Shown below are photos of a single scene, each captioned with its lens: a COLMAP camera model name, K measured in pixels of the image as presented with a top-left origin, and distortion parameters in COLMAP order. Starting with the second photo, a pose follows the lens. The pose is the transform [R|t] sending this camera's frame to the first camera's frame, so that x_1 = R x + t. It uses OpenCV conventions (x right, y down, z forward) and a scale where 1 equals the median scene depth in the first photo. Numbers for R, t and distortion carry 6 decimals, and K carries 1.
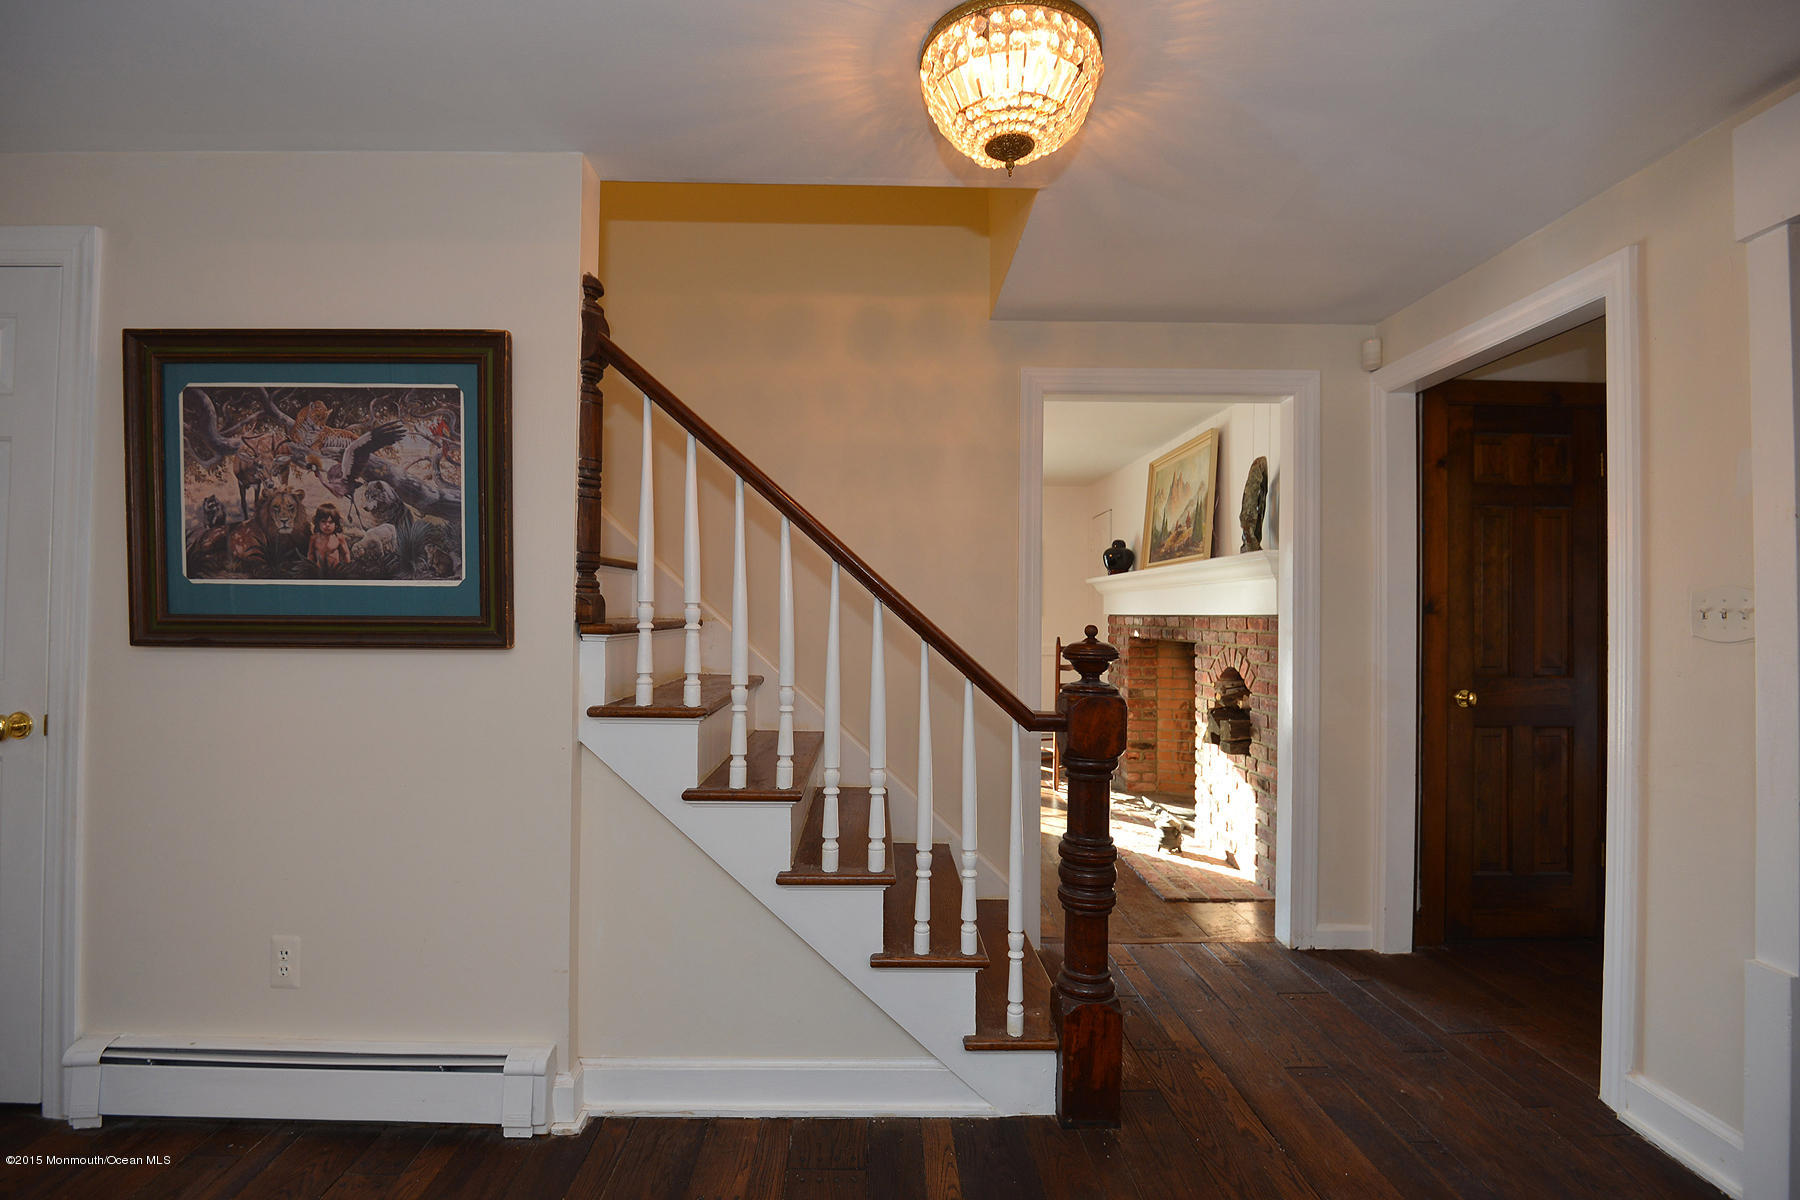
lens RADIAL K [[829.5, 0, 900.0], [0, 829.5, 600.0], [0, 0, 1]] dist [0.000217, -0.009623]
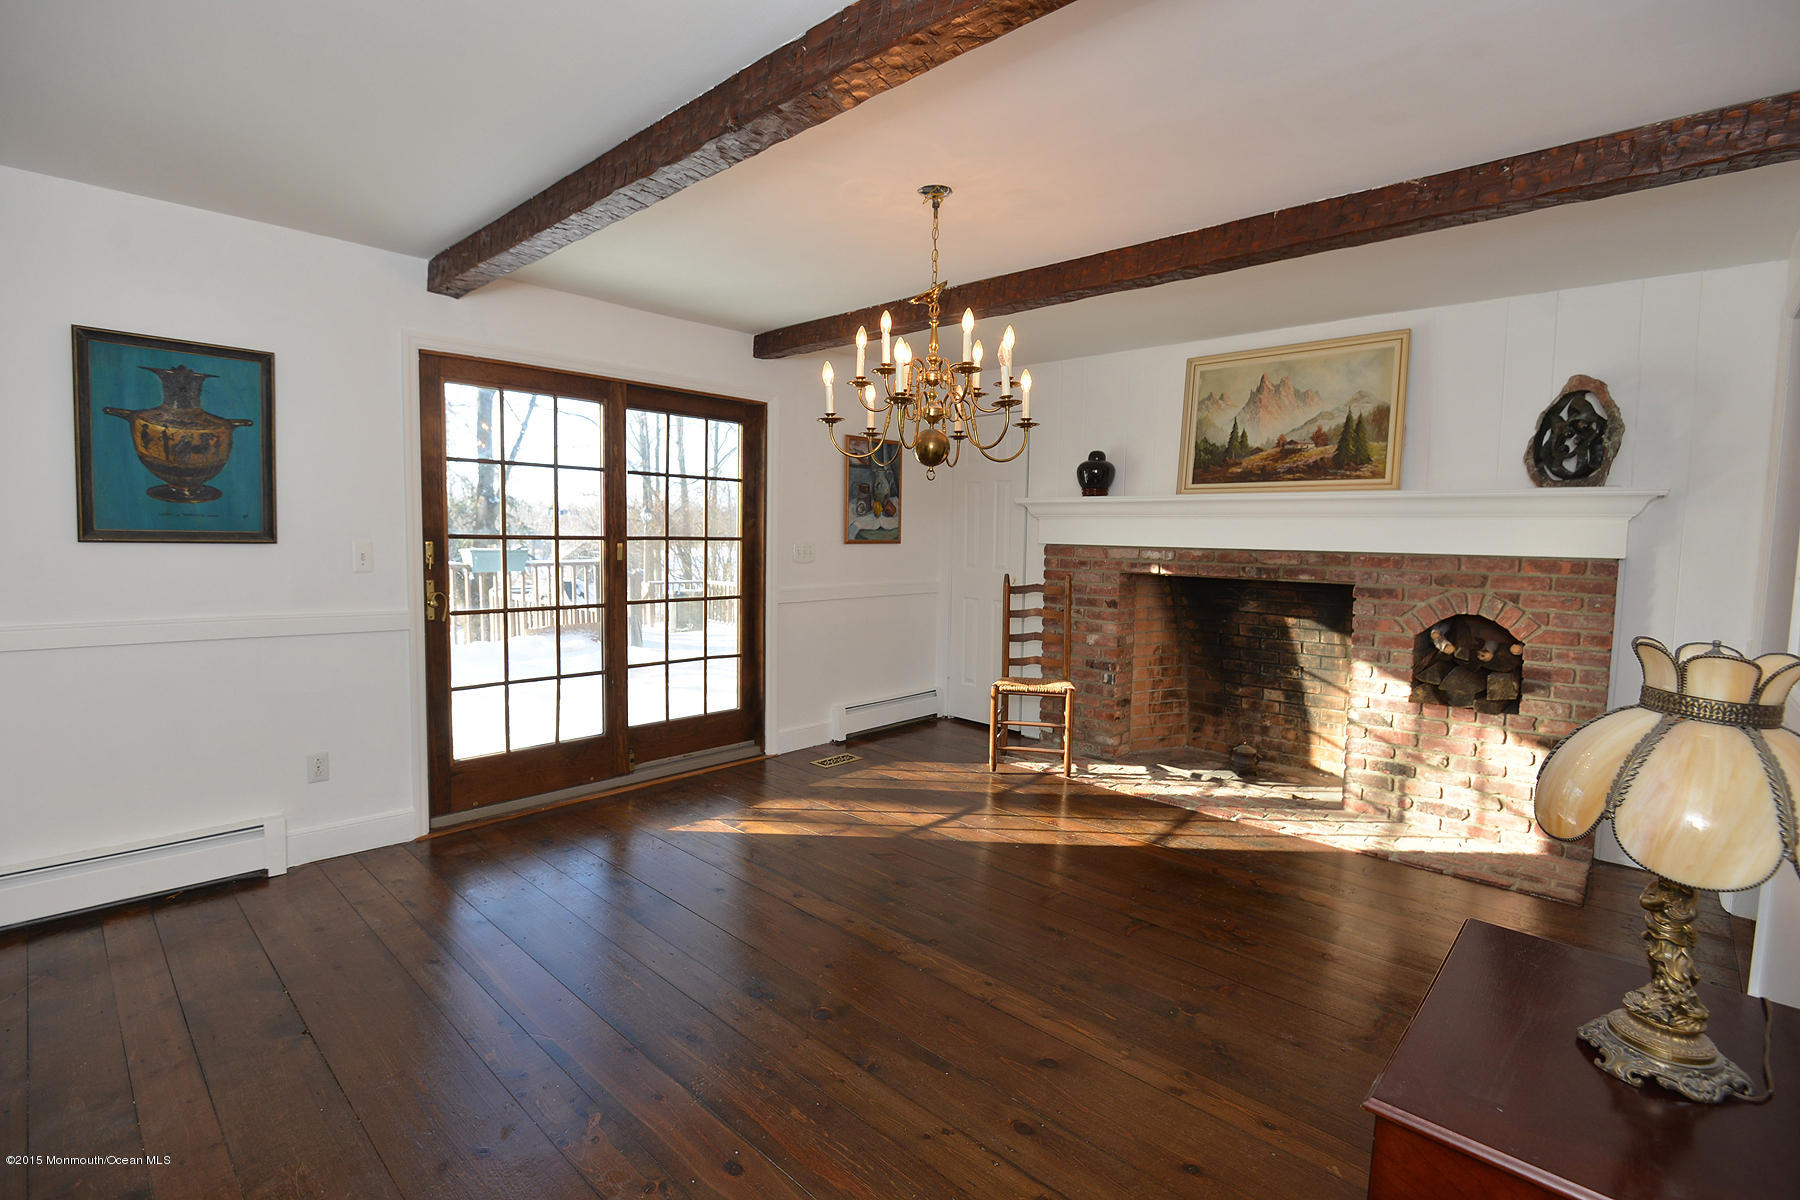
lens RADIAL K [[829.5, 0, 900.0], [0, 829.5, 600.0], [0, 0, 1]] dist [0.000217, -0.009623]
pose [[0.693451, -0.055846, 0.718337, -0.474692], [-0.024656, 0.994568, 0.101123, -0.006140], [-0.720082, -0.087835, 0.688307, 0.616333]]
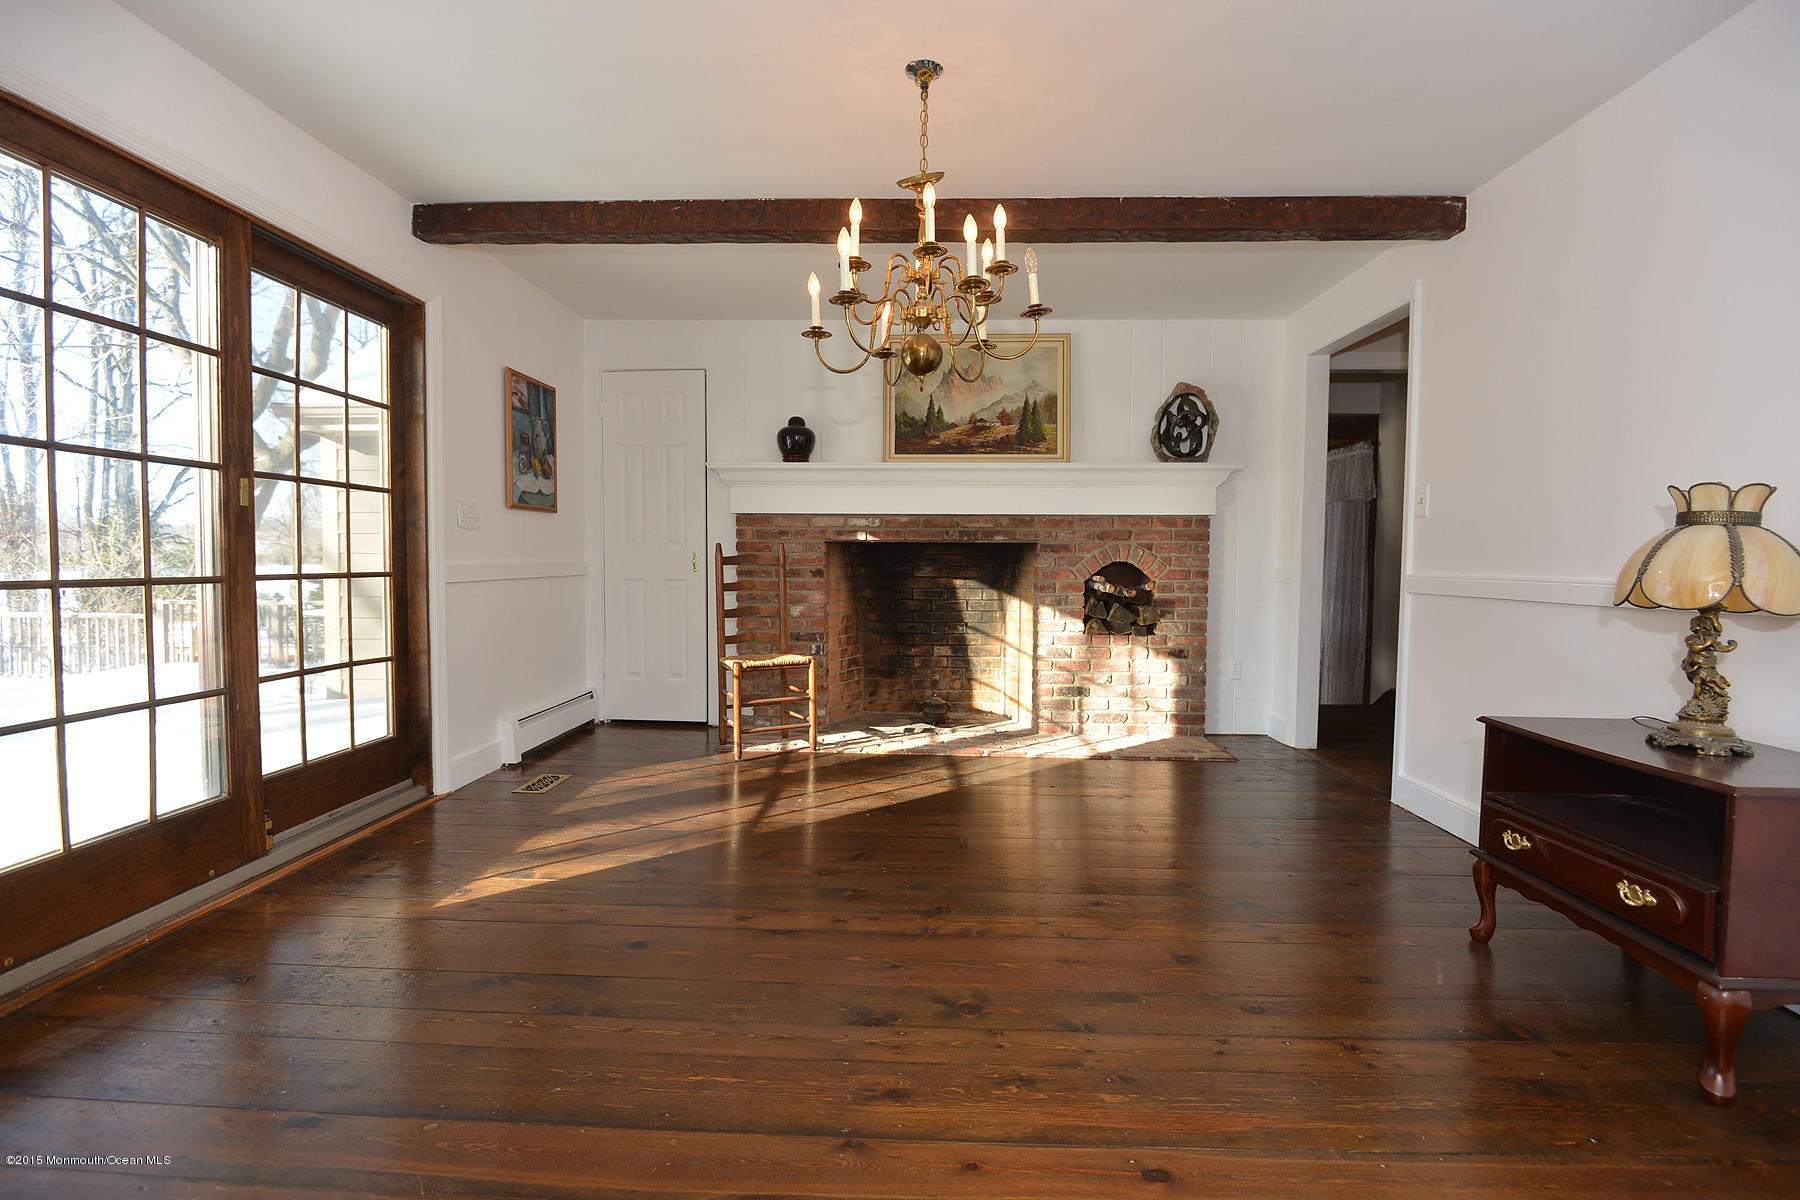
lens RADIAL K [[829.5, 0, 900.0], [0, 829.5, 600.0], [0, 0, 1]] dist [0.000217, -0.009623]
pose [[0.053002, -0.059318, 0.996831, -0.548140], [-0.023896, 0.997873, 0.060650, 0.052707], [-0.998308, -0.027035, 0.051471, 0.917070]]
